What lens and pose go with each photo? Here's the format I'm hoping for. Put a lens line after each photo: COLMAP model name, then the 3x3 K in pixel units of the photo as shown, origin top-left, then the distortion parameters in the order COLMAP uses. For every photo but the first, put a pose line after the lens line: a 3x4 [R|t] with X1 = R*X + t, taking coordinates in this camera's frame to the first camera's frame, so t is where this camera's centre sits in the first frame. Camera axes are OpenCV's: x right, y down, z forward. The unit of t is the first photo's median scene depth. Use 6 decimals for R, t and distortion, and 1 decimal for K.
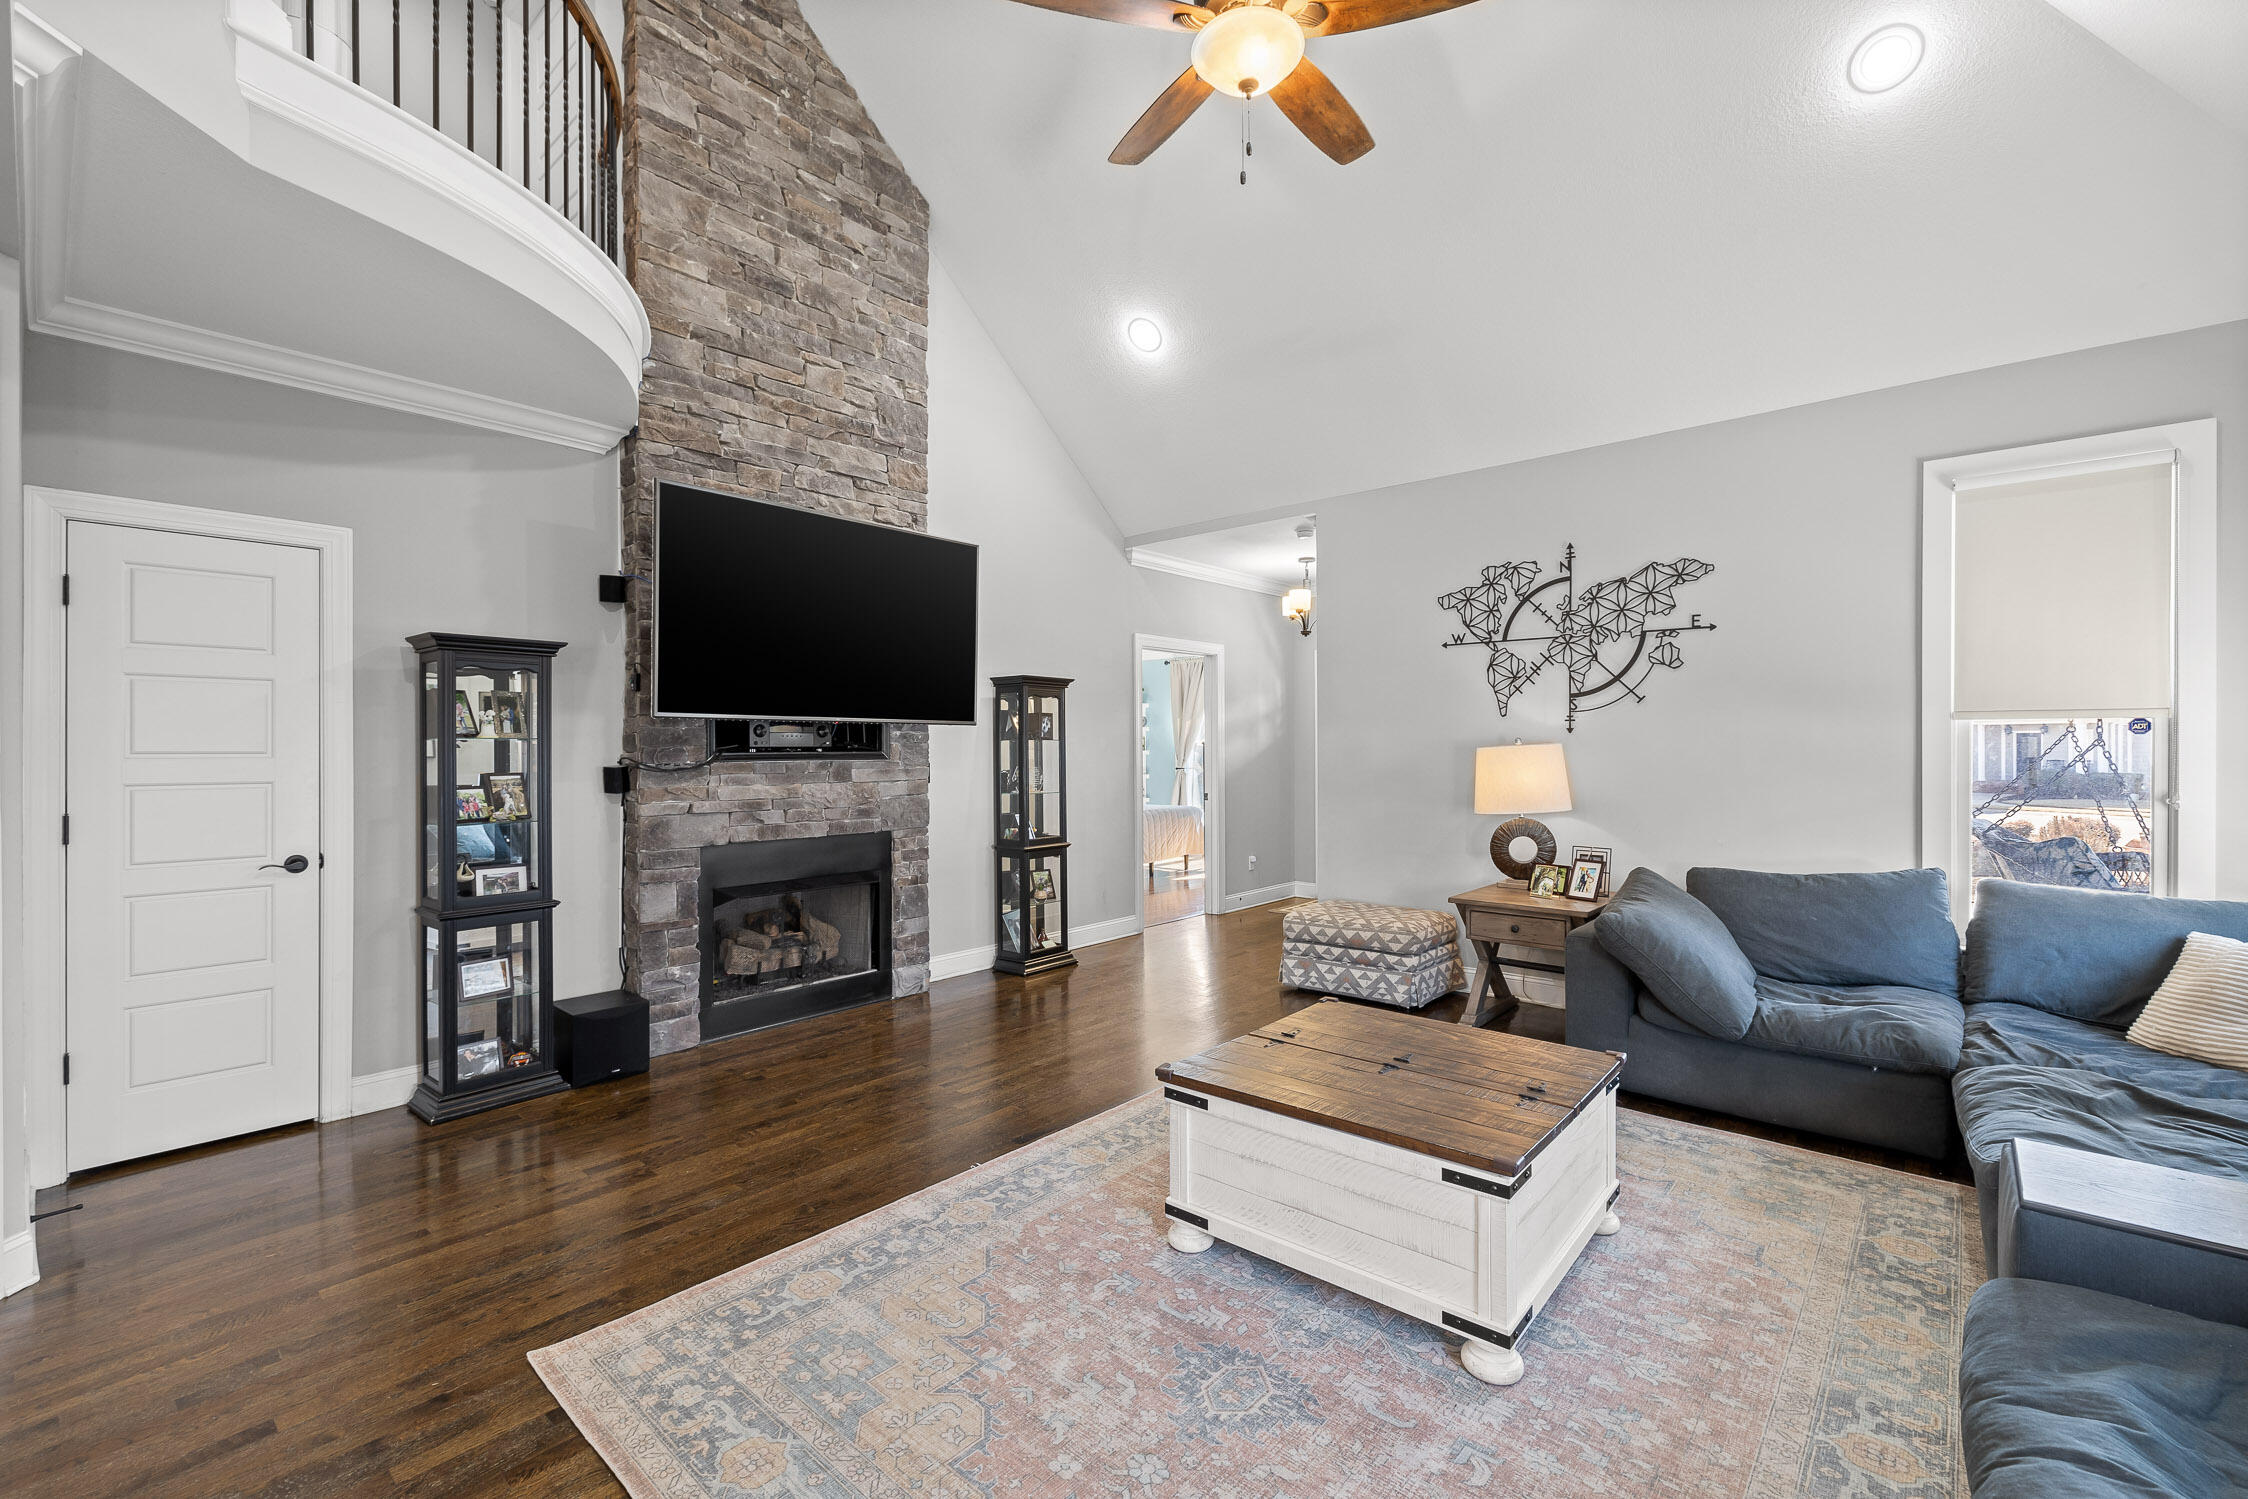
lens RADIAL K [[955.7, 0, 1122.2], [0, 955.7, 746.8], [0, 0, 1]] dist [0.000095, 0.000121]
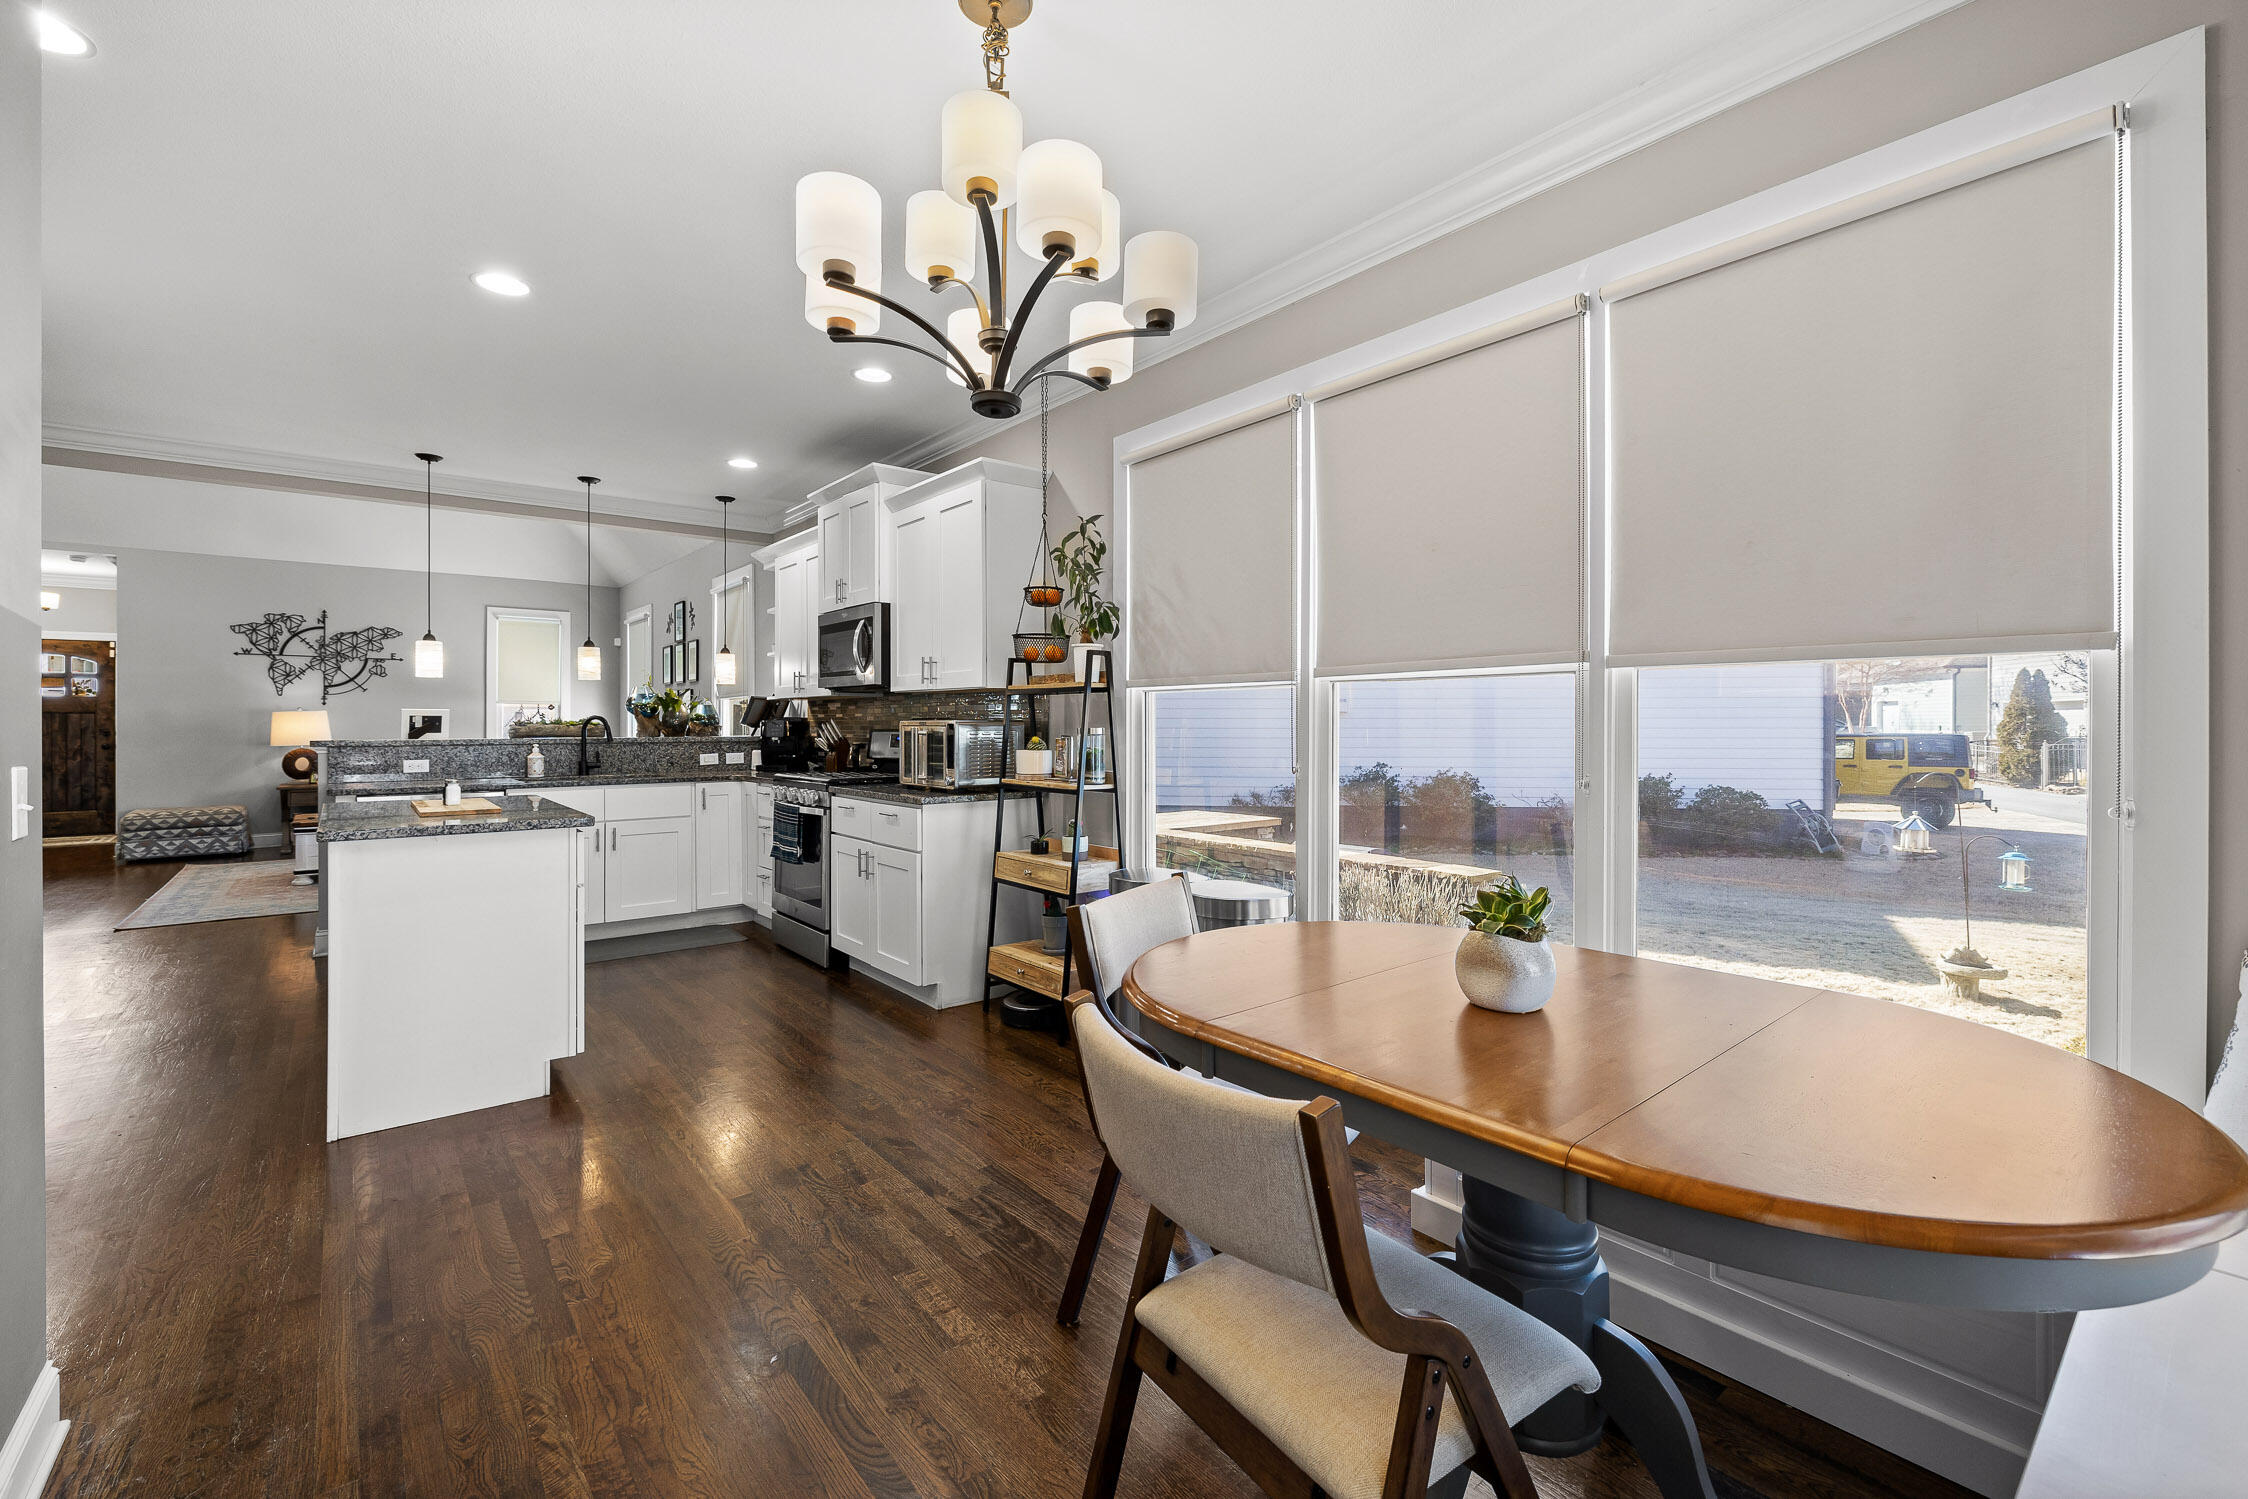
lens RADIAL K [[959.5, 0, 1125.8], [0, 959.5, 727.9], [0, 0, 1]] dist [0.000794, 0.000581]
pose [[0.171048, -0.000562, 0.985263, -1.236046], [-0.001961, 0.999998, 0.000911, 0.027964], [-0.985261, -0.002088, 0.171047, -1.003528]]
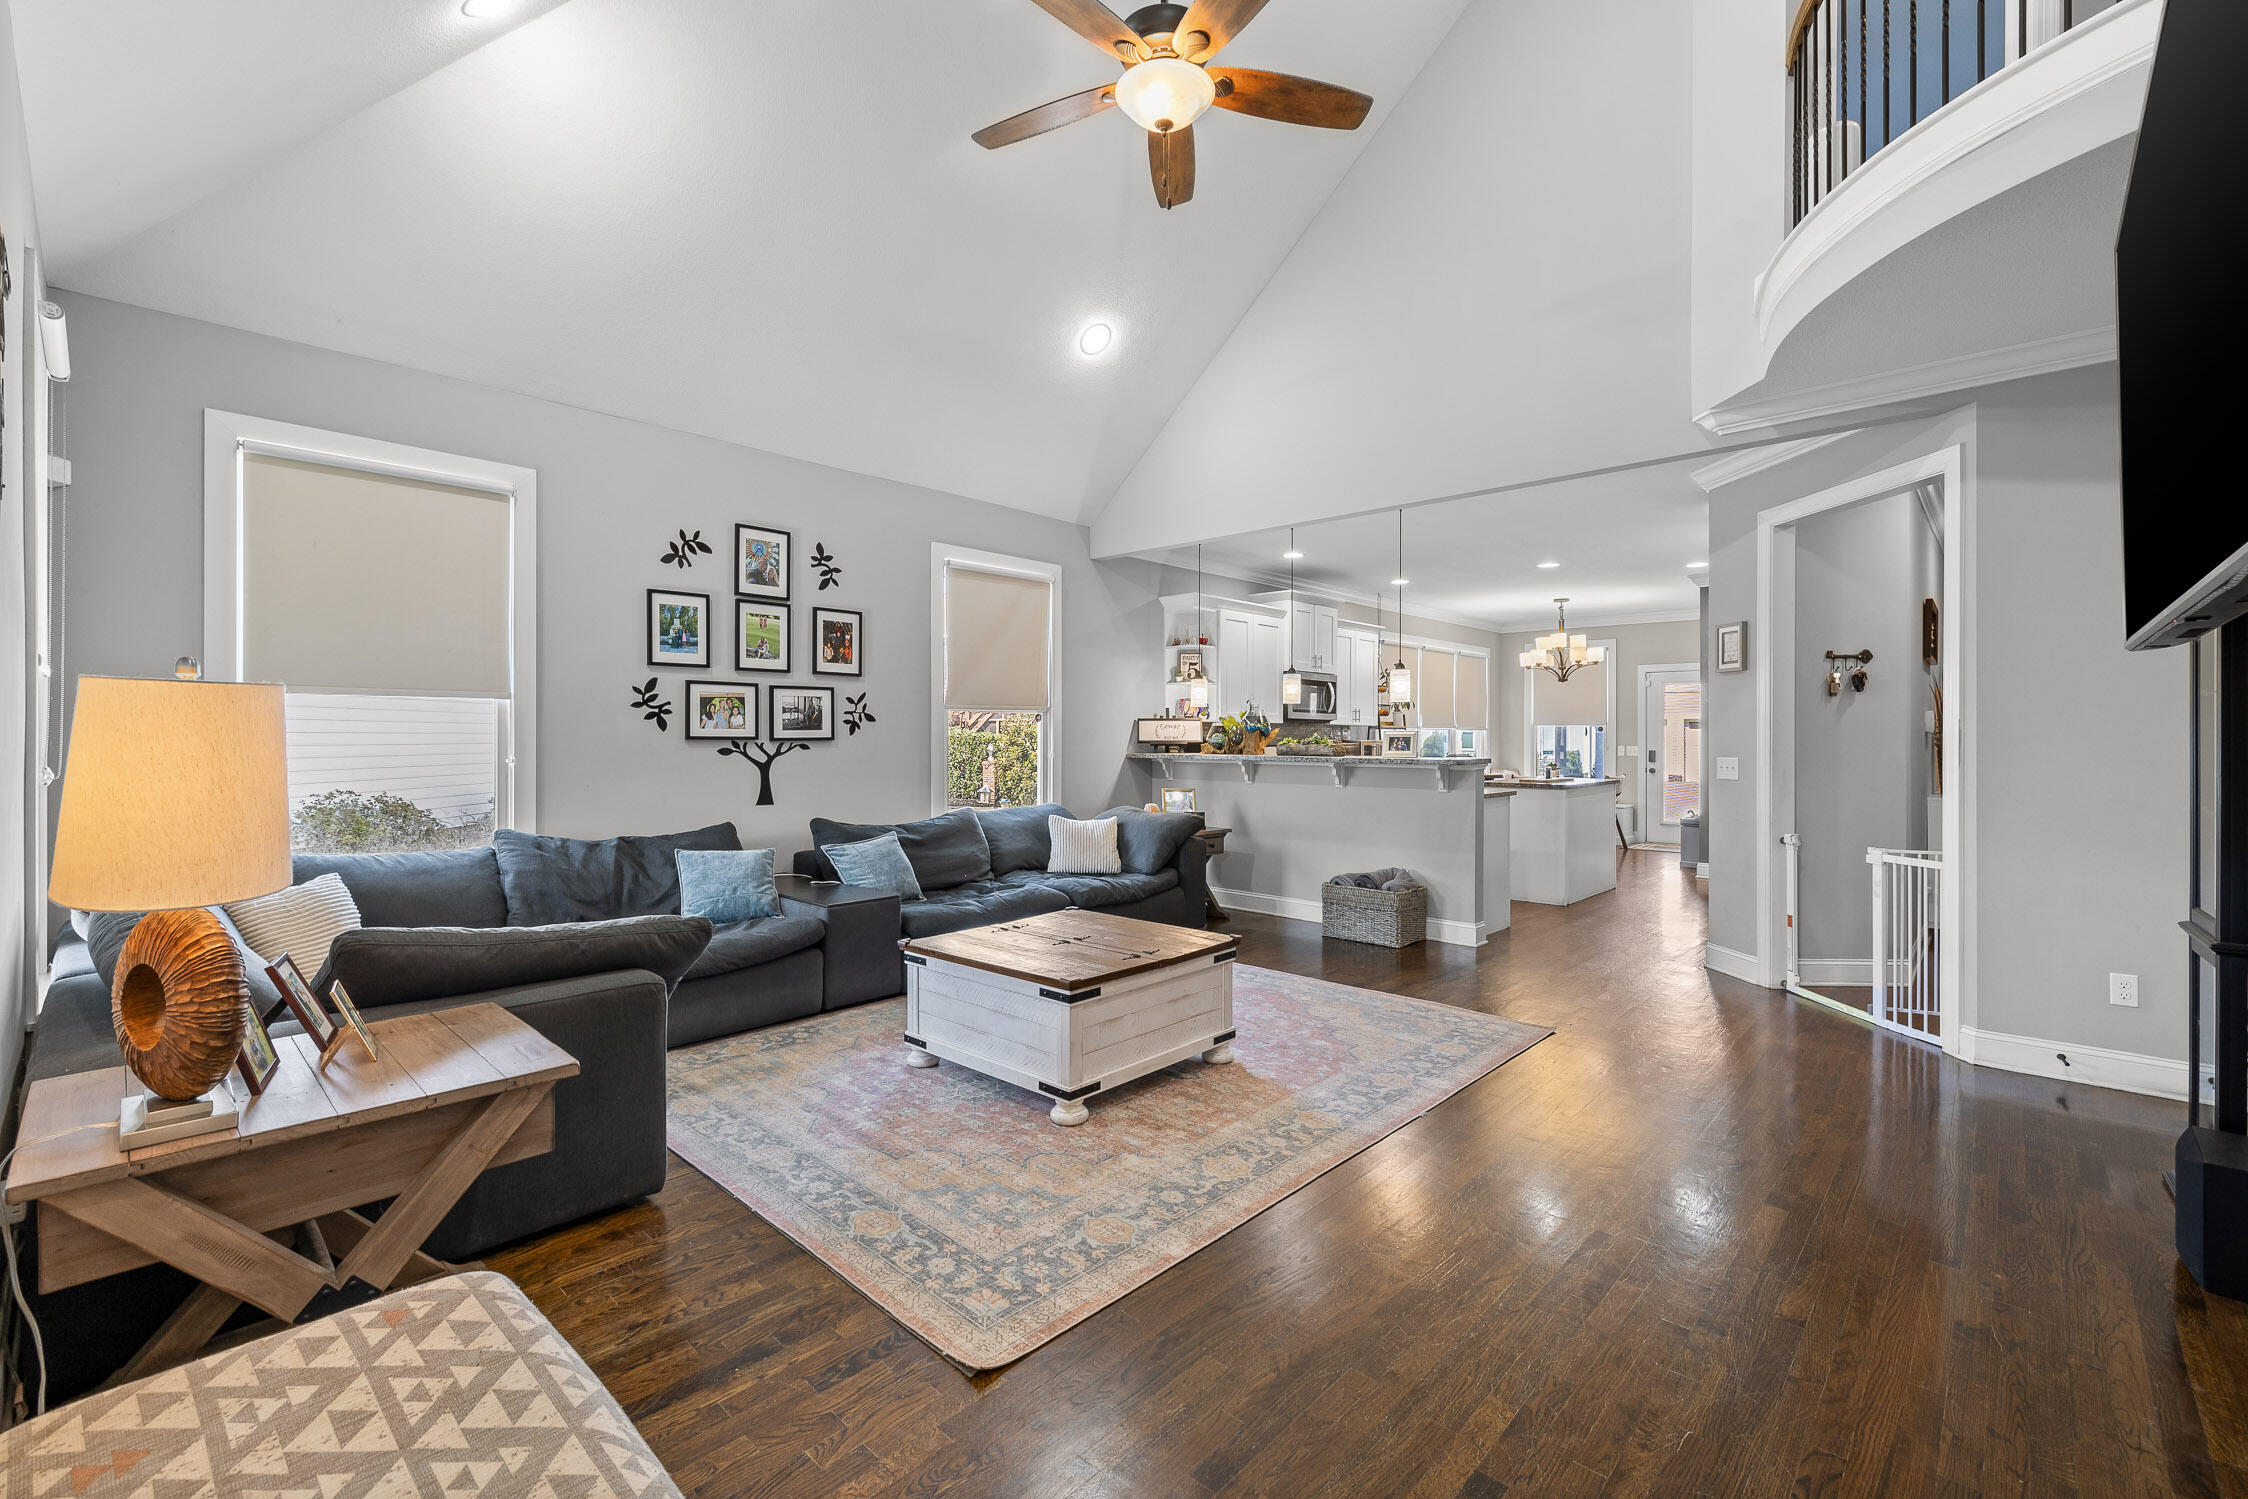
lens RADIAL K [[959.5, 0, 1125.8], [0, 959.5, 727.9], [0, 0, 1]] dist [0.000794, 0.000581]
pose [[-0.999554, 0.001770, 0.029794, 0.089783], [0.001440, 0.999937, -0.011107, 0.018597], [-0.029812, -0.011059, -0.999494, 1.326442]]
